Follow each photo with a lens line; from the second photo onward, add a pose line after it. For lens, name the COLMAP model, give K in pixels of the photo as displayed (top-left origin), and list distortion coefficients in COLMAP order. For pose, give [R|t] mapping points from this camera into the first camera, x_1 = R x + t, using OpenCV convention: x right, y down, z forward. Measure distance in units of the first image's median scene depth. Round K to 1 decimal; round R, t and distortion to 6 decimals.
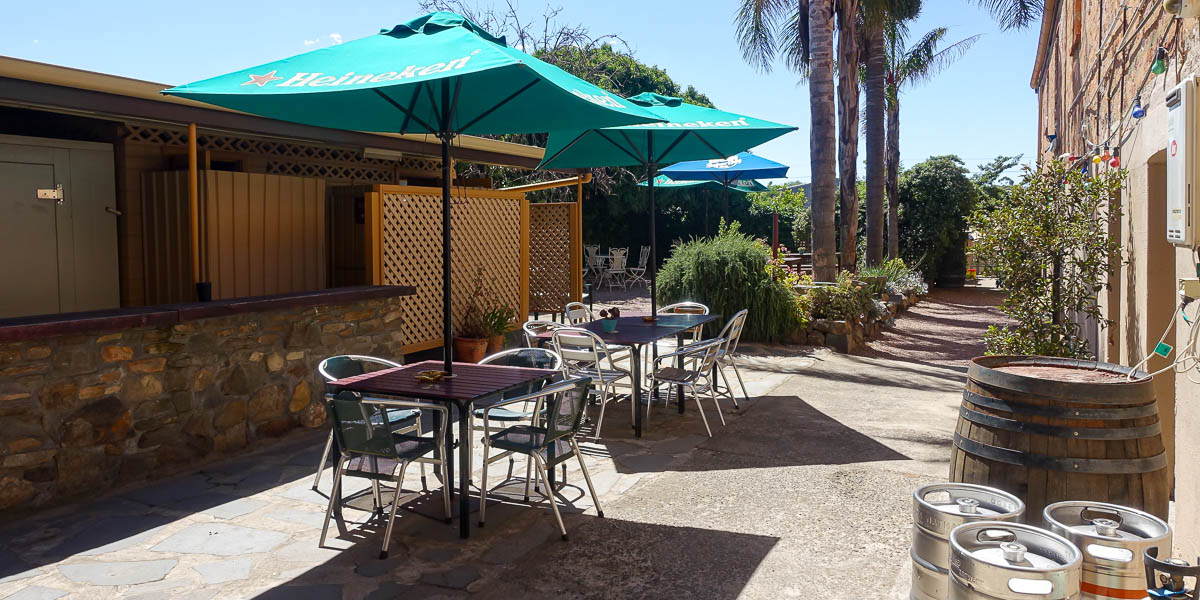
lens RADIAL K [[824.2, 0, 598.2], [0, 824.2, 295.9], [0, 0, 1]] dist [-0.000646, -0.005184]
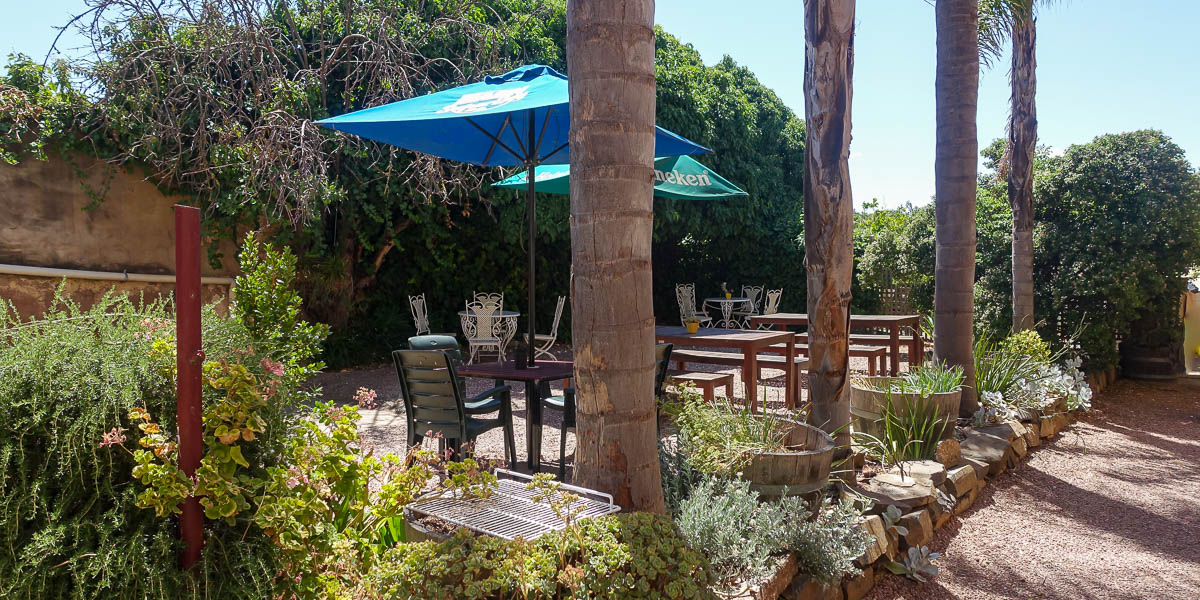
lens RADIAL K [[824.2, 0, 597.8], [0, 824.2, 323.6], [0, 0, 1]] dist [-0.000646, -0.005184]
pose [[0.980140, 0.013440, -0.197852, 0.202993], [-0.016464, 0.999771, -0.013646, -0.038324], [0.197623, 0.016633, 0.980137, 0.452490]]
